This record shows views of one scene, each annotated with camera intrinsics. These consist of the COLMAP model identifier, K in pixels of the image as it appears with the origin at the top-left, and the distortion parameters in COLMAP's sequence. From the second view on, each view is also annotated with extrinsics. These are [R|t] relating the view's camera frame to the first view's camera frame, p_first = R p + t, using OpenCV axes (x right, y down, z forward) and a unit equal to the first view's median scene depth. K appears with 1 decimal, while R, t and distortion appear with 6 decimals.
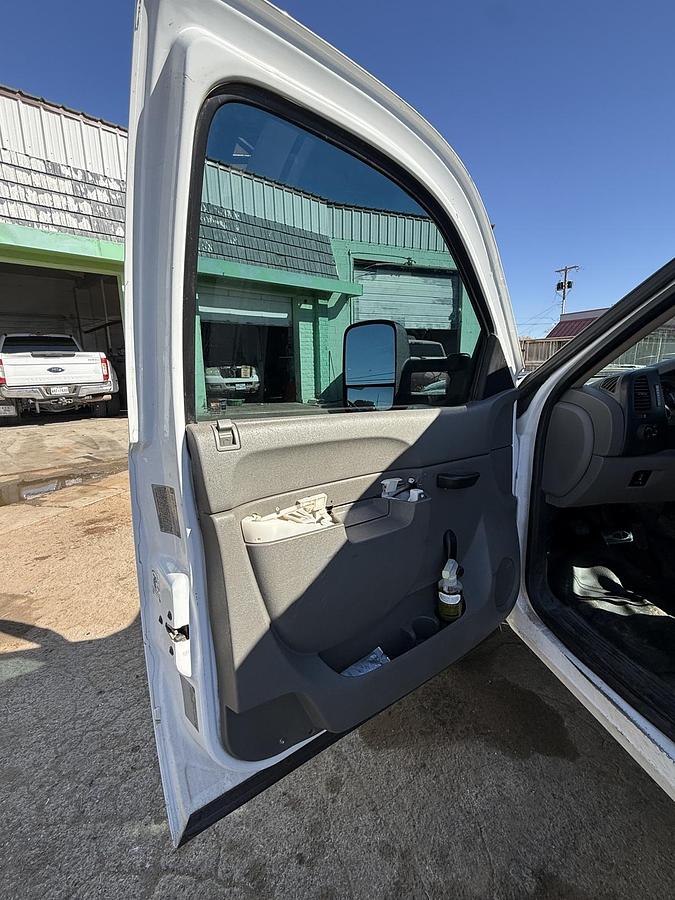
lens RADIAL K [[407.0, 0, 335.0], [0, 407.0, 449.7], [0, 0, 1]] dist [-0.002572, 0.000656]
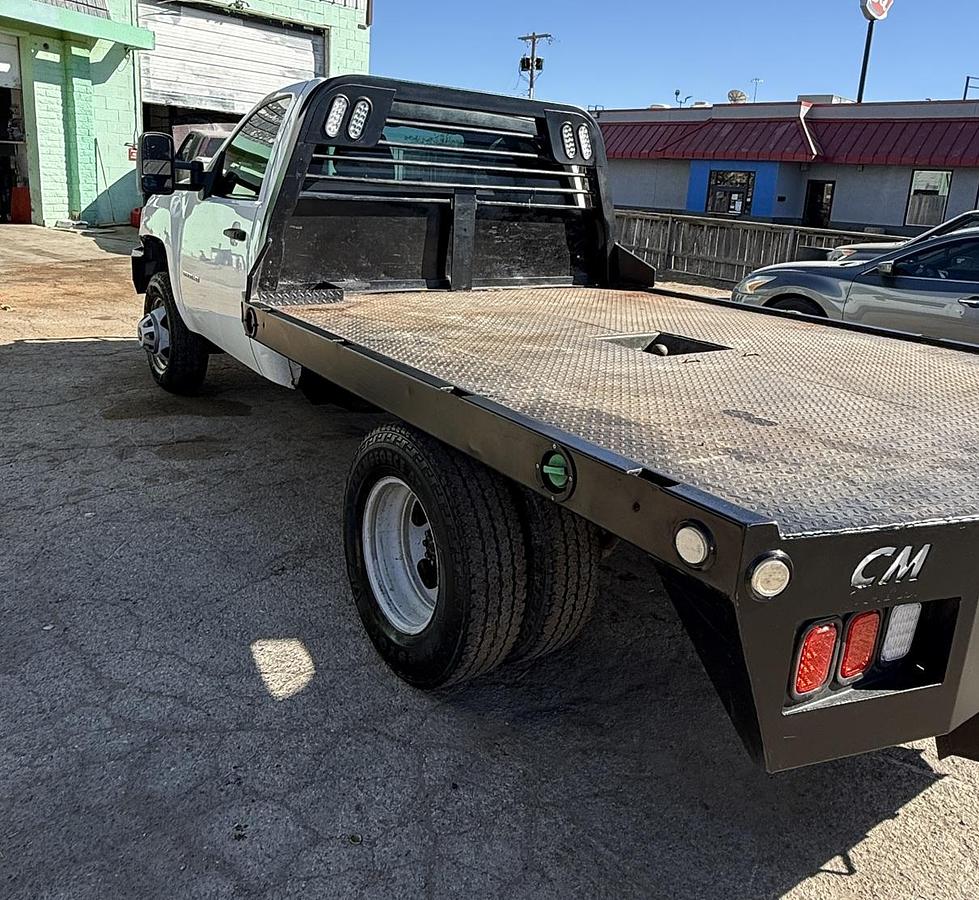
lens RADIAL K [[834.0, 0, 502.8], [0, 834.0, 379.2], [0, 0, 1]] dist [-0.010128, 0.019271]
pose [[0.911599, -0.022061, 0.410488, 0.168142], [0.010657, 0.999492, 0.030050, 0.564446], [-0.410942, -0.023018, 0.911371, -2.625122]]
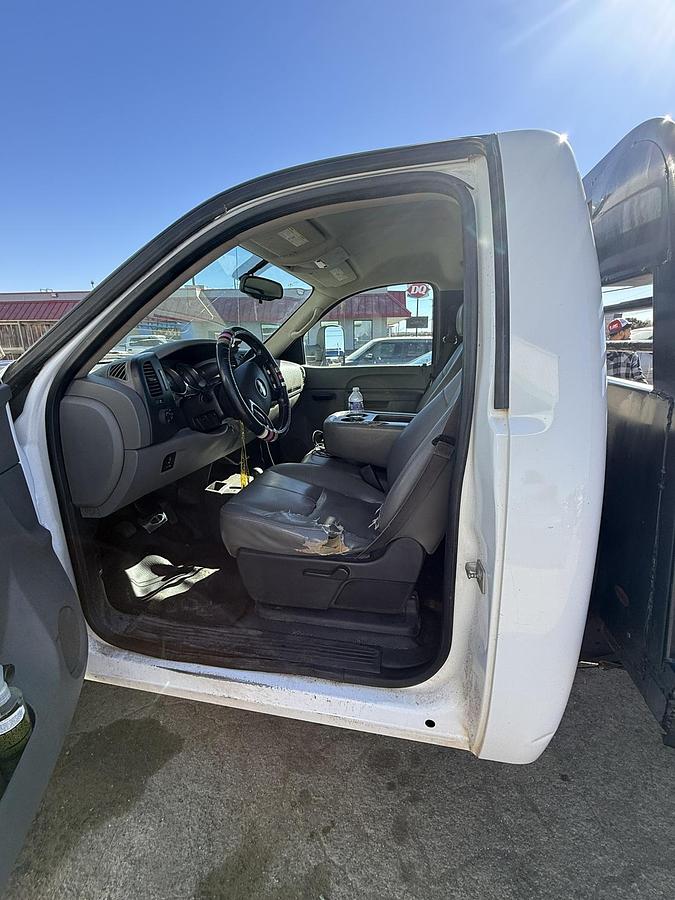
lens RADIAL K [[402.9, 0, 334.4], [0, 402.9, 448.5], [0, 0, 1]] dist [0.002964, -0.001023]
pose [[0.372912, -0.225603, 0.900022, 0.002060], [0.196205, 0.967229, 0.161154, -0.037798], [-0.906885, 0.116493, 0.404956, 0.182311]]
